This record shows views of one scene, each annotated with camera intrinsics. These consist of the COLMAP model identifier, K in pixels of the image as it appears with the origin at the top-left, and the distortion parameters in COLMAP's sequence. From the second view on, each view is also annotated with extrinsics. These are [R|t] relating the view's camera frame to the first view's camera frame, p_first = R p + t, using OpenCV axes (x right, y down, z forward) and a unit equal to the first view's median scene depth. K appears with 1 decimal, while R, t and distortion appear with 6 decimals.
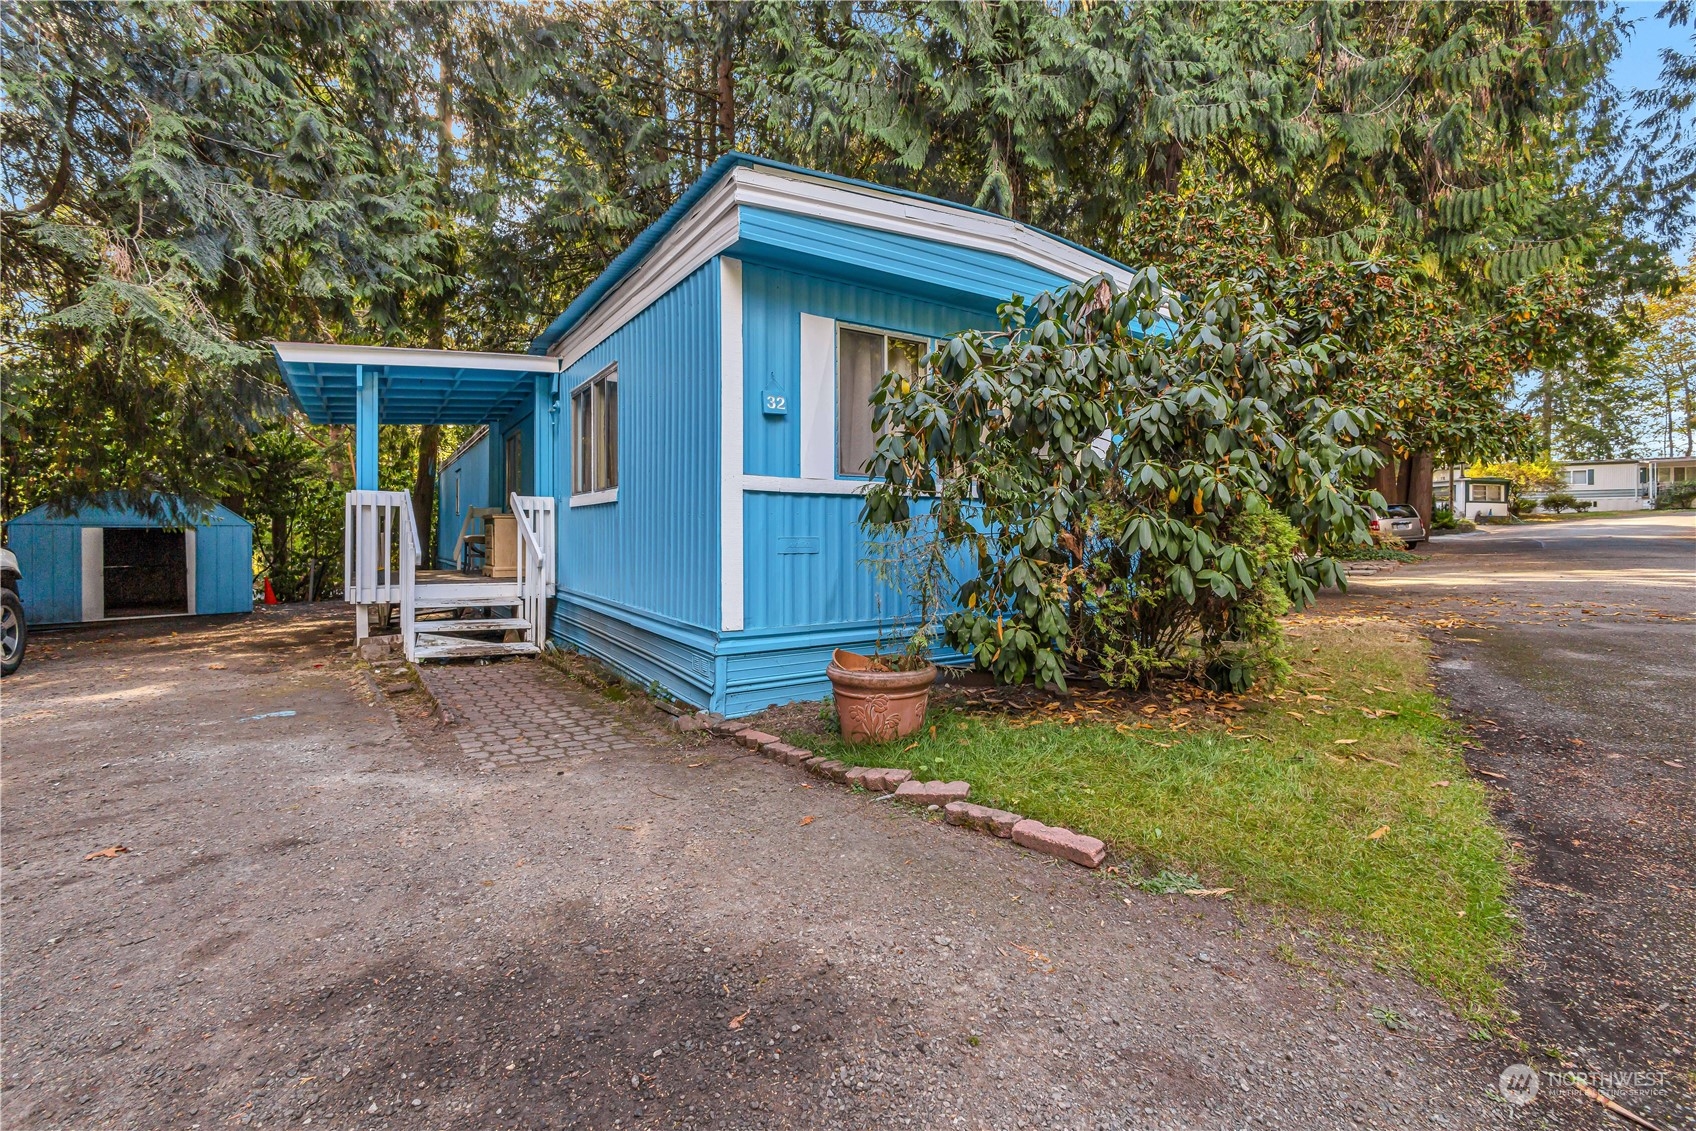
lens RADIAL K [[747.9, 0, 844.0], [0, 747.9, 563.0], [0, 0, 1]] dist [-0.006021, -0.000155]
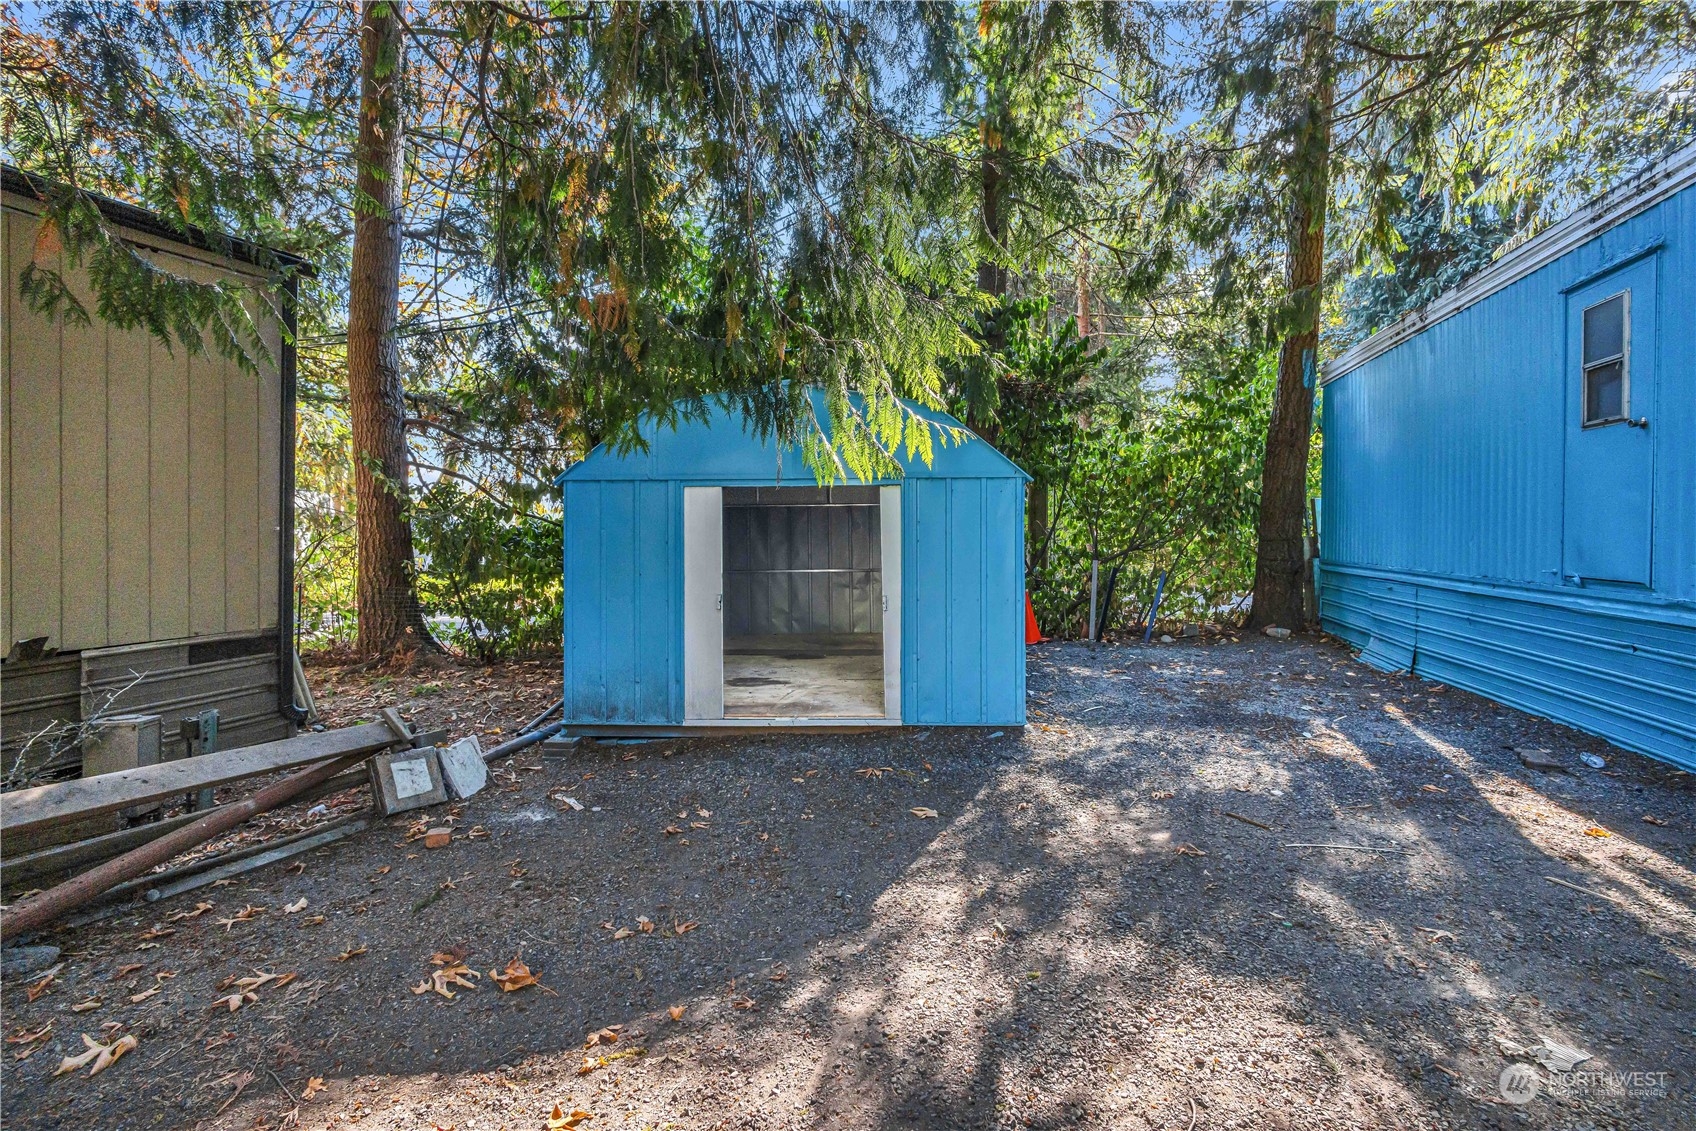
lens RADIAL K [[747.9, 0, 846.7], [0, 747.9, 560.9], [0, 0, 1]] dist [-0.006021, -0.000155]
pose [[0.657983, 0.007130, -0.752999, -0.419393], [-0.004692, 0.999975, 0.005368, -0.006441], [0.753018, 0.000001, 0.658000, 0.504408]]
